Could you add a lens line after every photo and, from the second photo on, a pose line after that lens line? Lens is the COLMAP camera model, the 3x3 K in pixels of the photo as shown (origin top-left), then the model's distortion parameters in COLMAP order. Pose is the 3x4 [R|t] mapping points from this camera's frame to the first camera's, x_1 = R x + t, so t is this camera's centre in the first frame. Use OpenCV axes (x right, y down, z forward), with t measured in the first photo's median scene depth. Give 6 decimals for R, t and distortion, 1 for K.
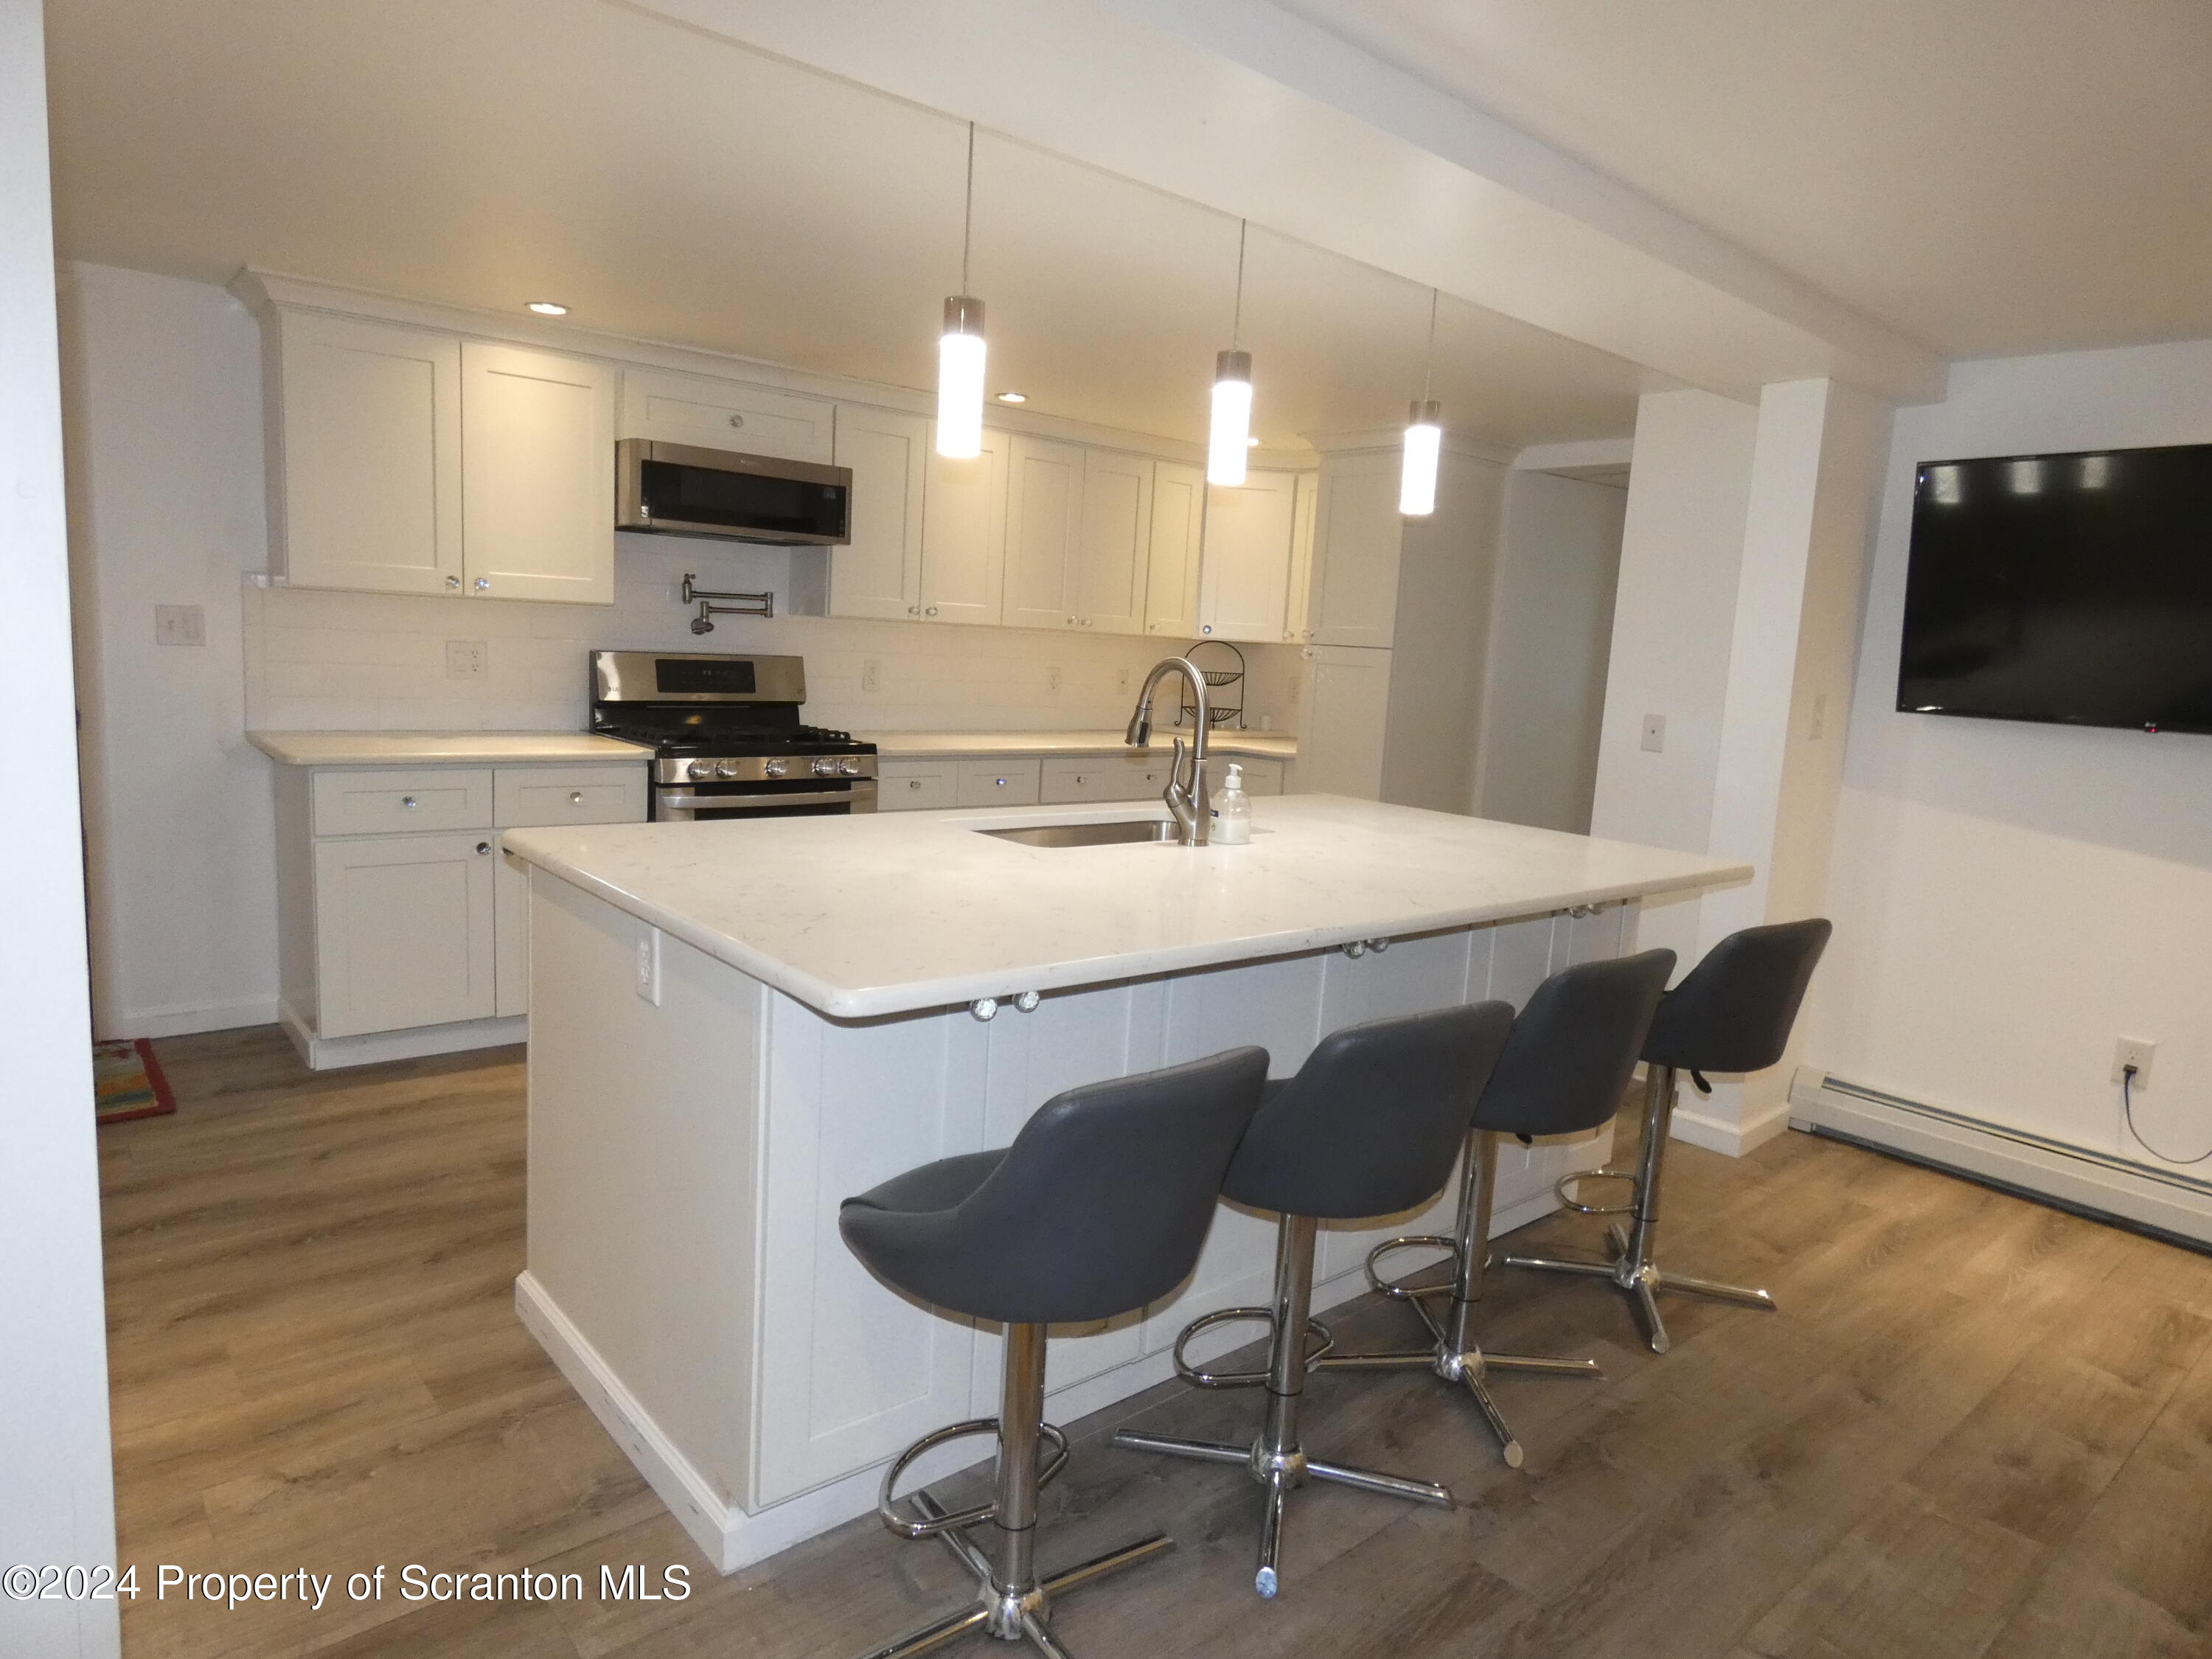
lens RADIAL K [[1330.9, 0, 1106.1], [0, 1330.9, 820.8], [0, 0, 1]] dist [0.002160, -0.003769]
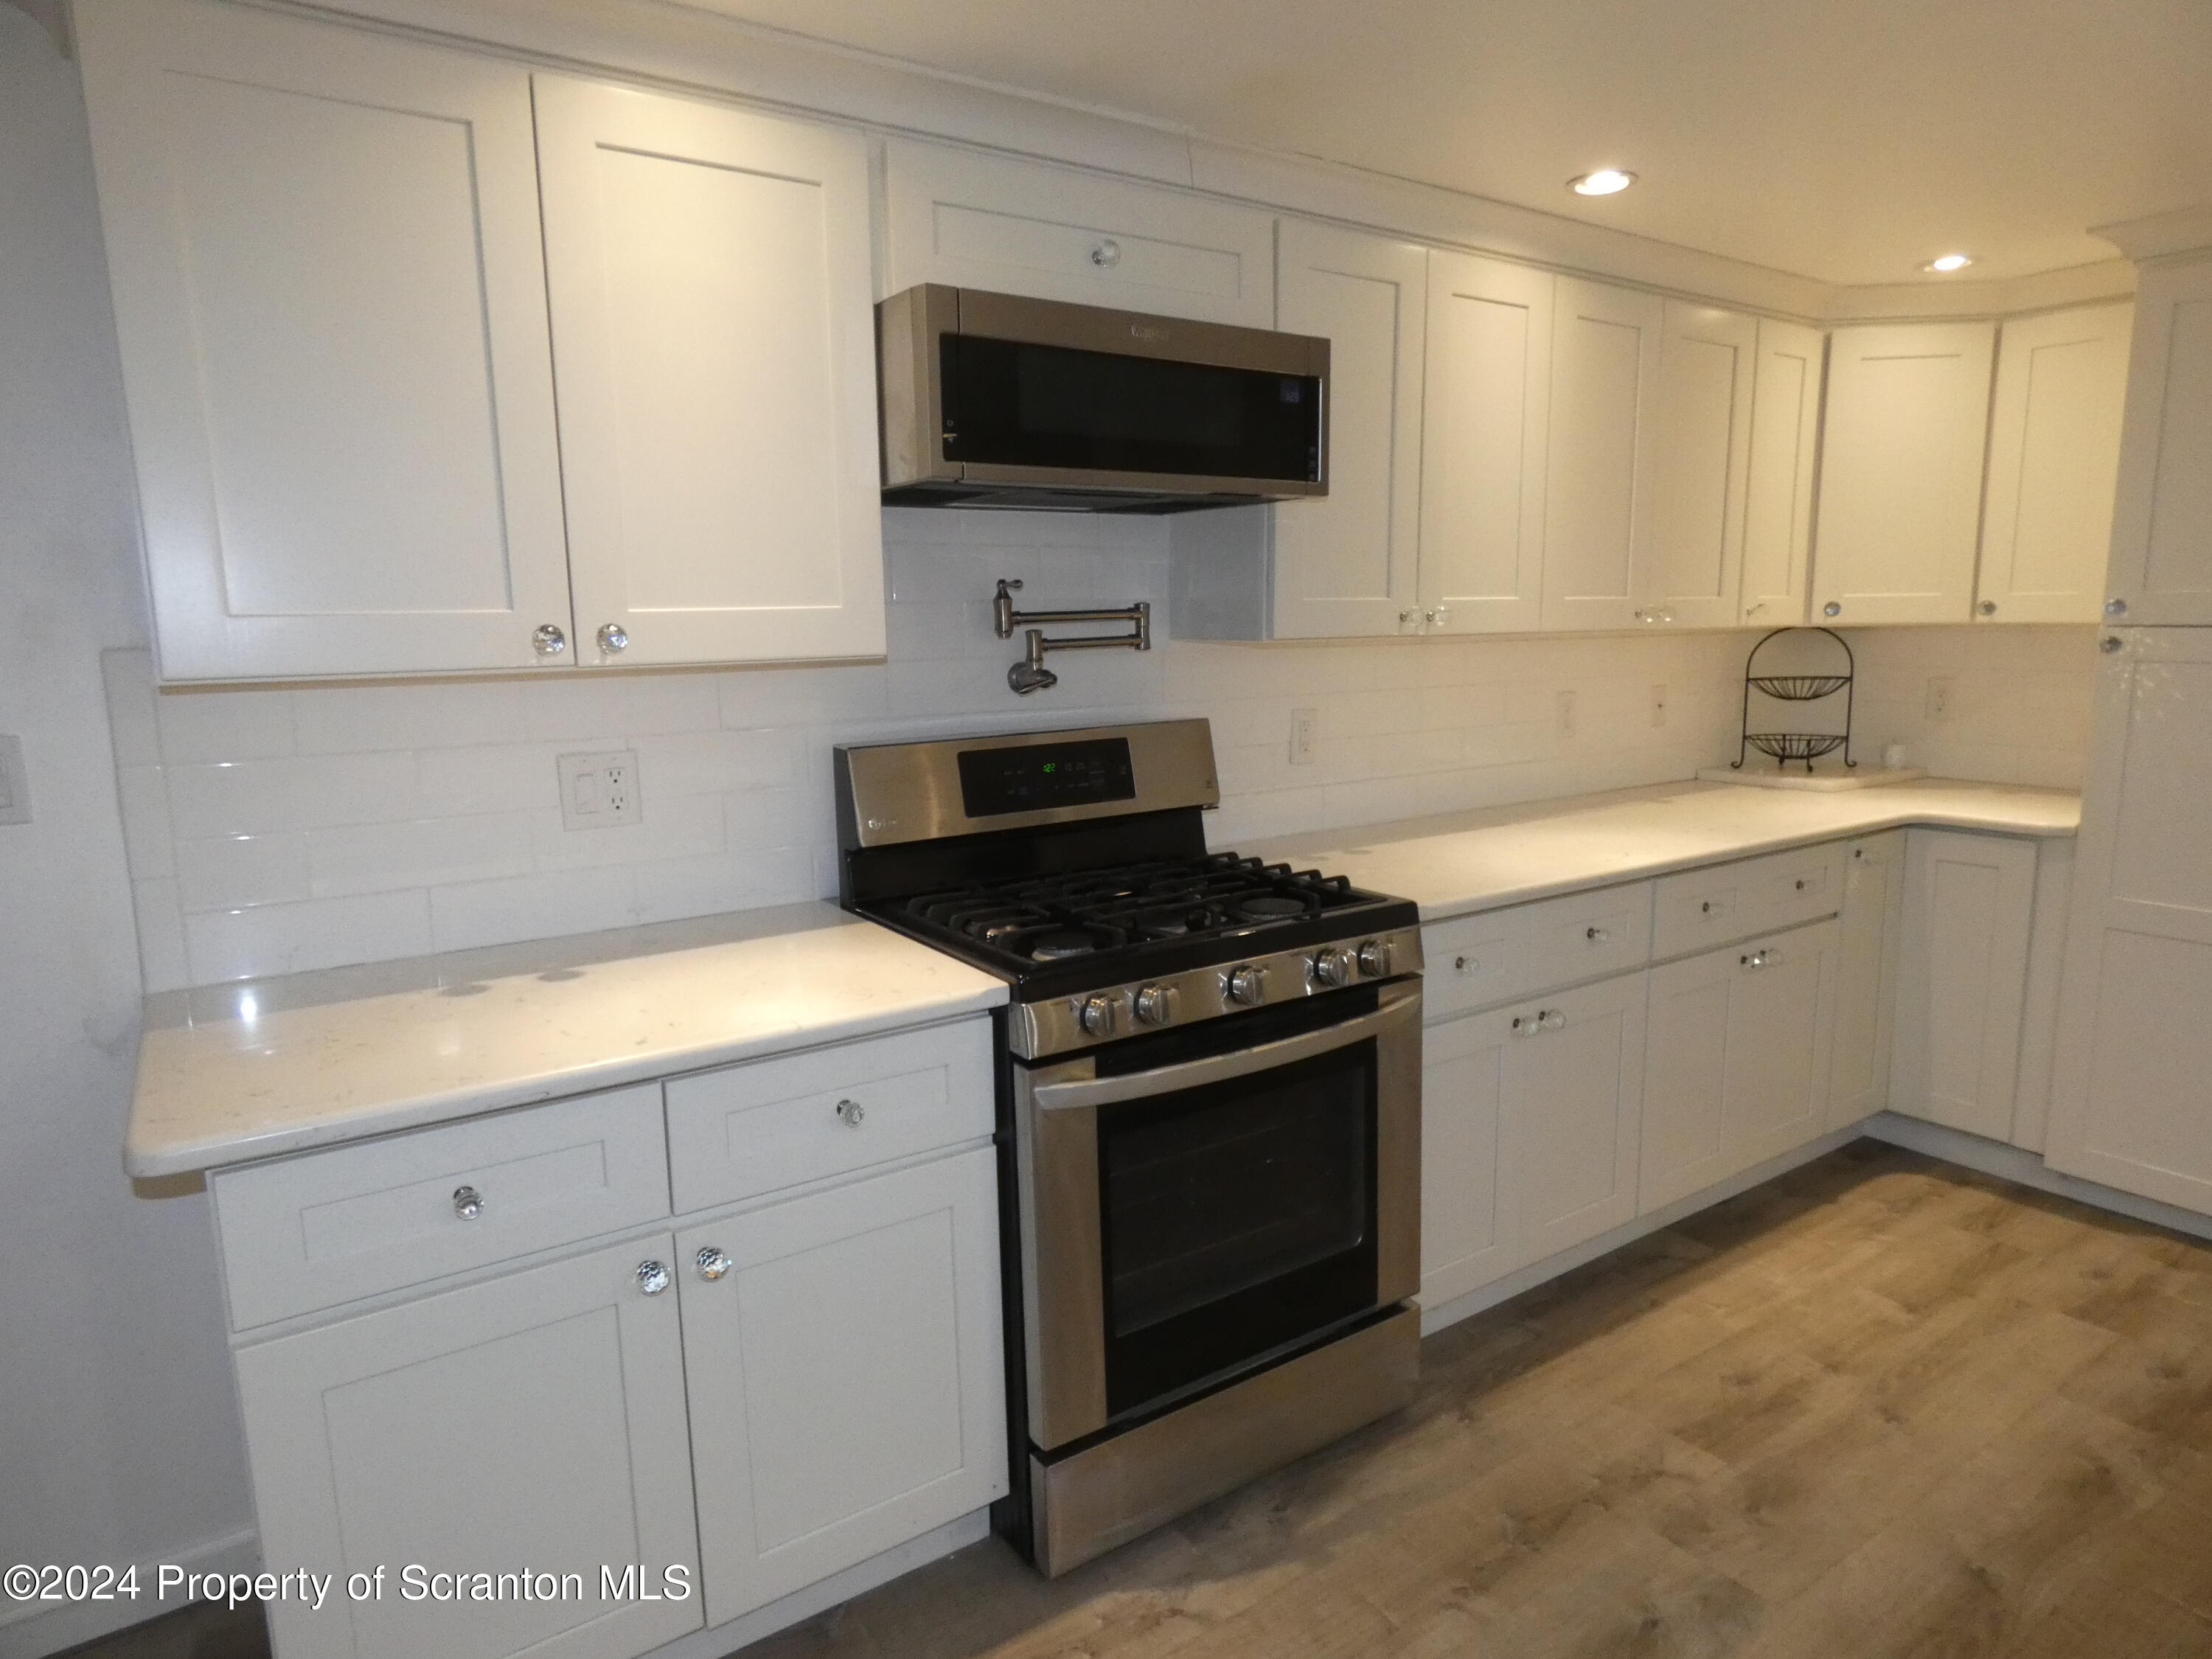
lens RADIAL K [[1330.9, 0, 1113.4], [0, 1330.9, 816.3], [0, 0, 1]] dist [0.002160, -0.003769]
pose [[0.992673, -0.052916, -0.108631, -0.262258], [0.054601, 0.998429, 0.012597, -0.116699], [0.107794, -0.018436, 0.994002, 0.583870]]
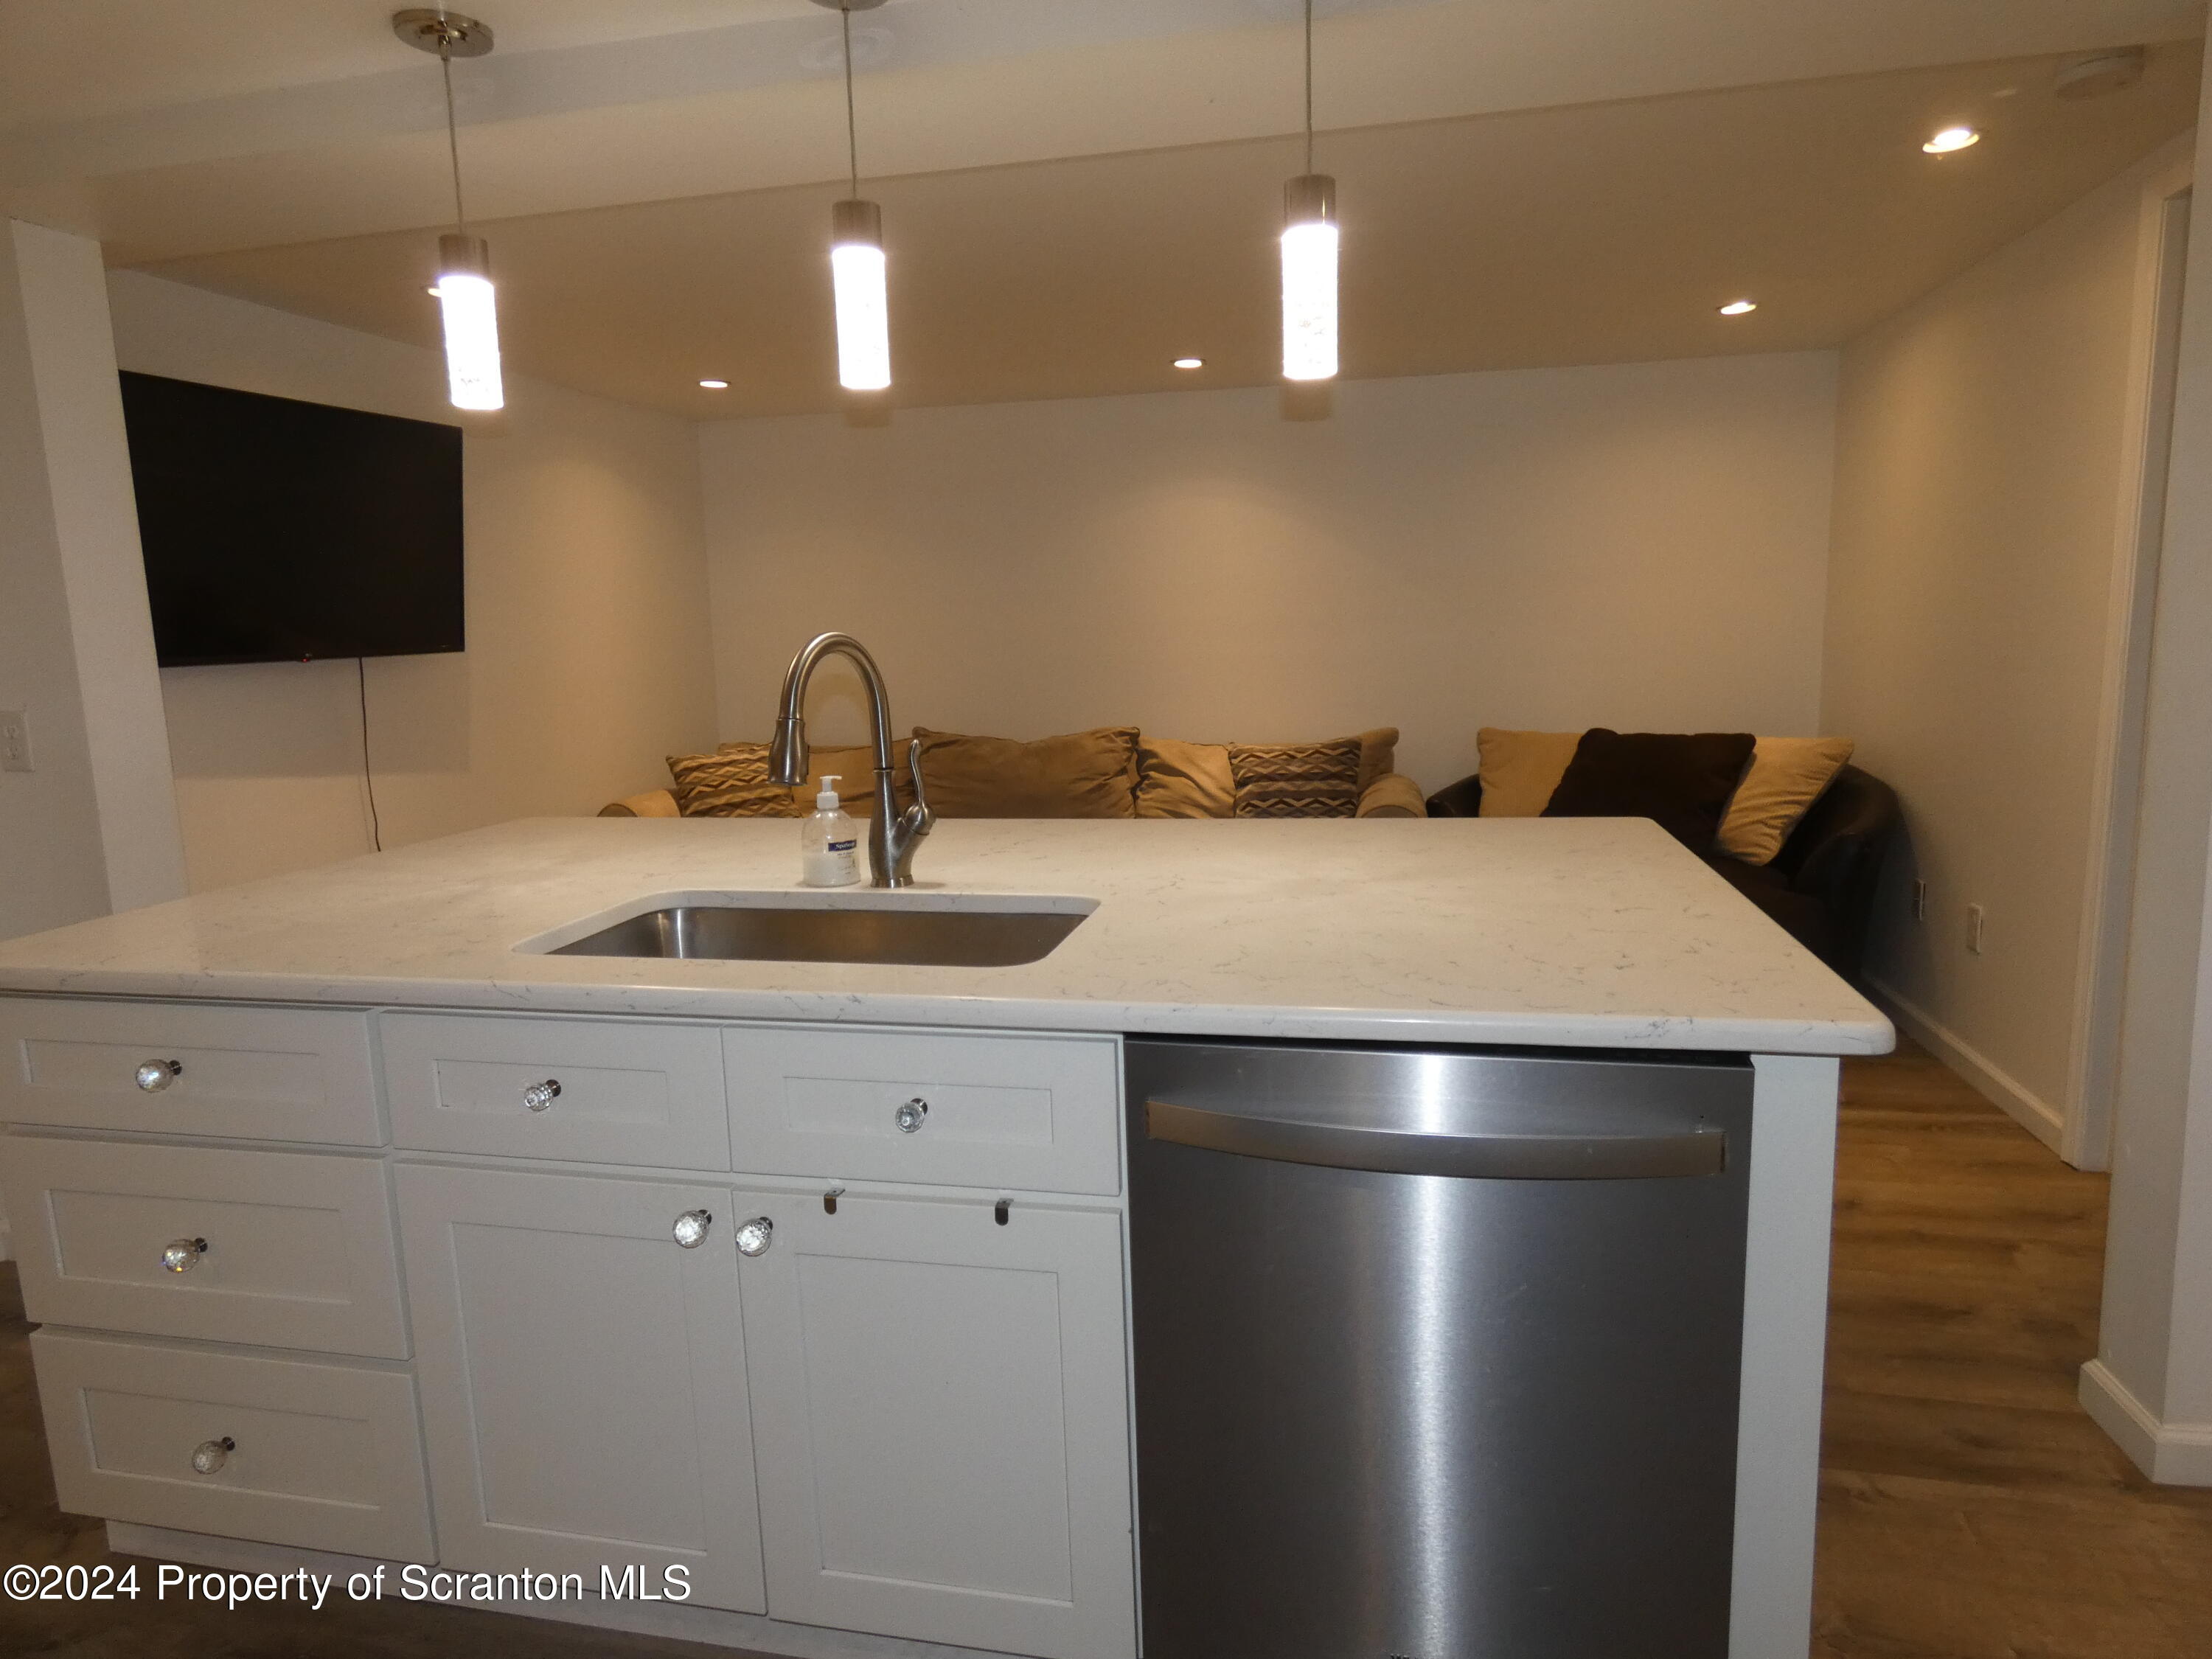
lens RADIAL K [[1330.9, 0, 1108.6], [0, 1330.9, 828.1], [0, 0, 1]] dist [0.002160, -0.003769]
pose [[-0.600537, -0.164441, 0.782506, -0.403104], [0.108023, 0.952968, 0.283166, -0.142830], [-0.792267, 0.254580, -0.554529, 0.906703]]
